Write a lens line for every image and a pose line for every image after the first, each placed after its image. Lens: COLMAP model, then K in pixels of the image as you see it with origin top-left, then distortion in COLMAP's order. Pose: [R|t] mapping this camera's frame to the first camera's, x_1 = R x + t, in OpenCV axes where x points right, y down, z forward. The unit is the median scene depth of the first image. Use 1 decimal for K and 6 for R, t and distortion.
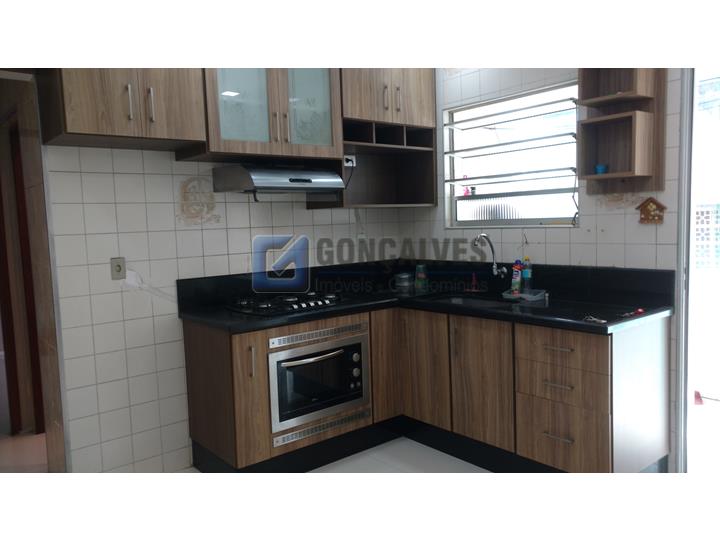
lens RADIAL K [[571.8, 0, 360.0], [0, 571.8, 269.6], [0, 0, 1]] dist [-0.000548, 0.000860]
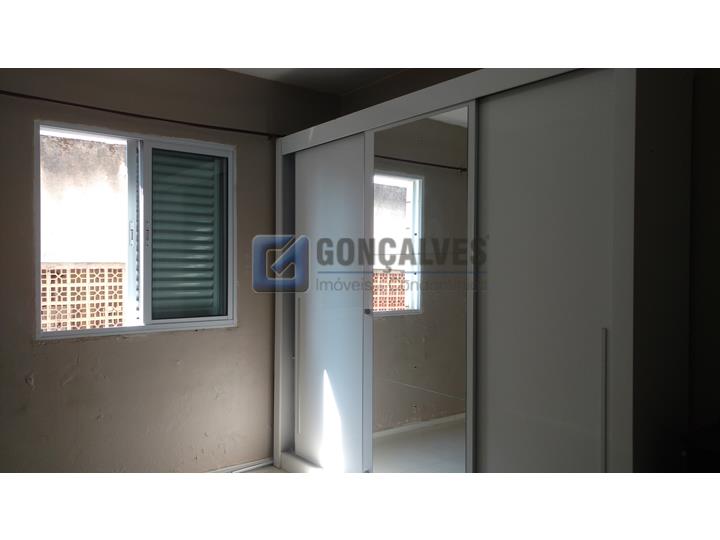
lens RADIAL K [[571.8, 0, 360.1], [0, 571.8, 270.2], [0, 0, 1]] dist [-0.000548, 0.000860]
pose [[0.021180, 0.033712, 0.999207, -0.345401], [0.088219, 0.995470, -0.035456, -0.024980], [-0.995876, 0.088900, 0.018110, 0.511676]]
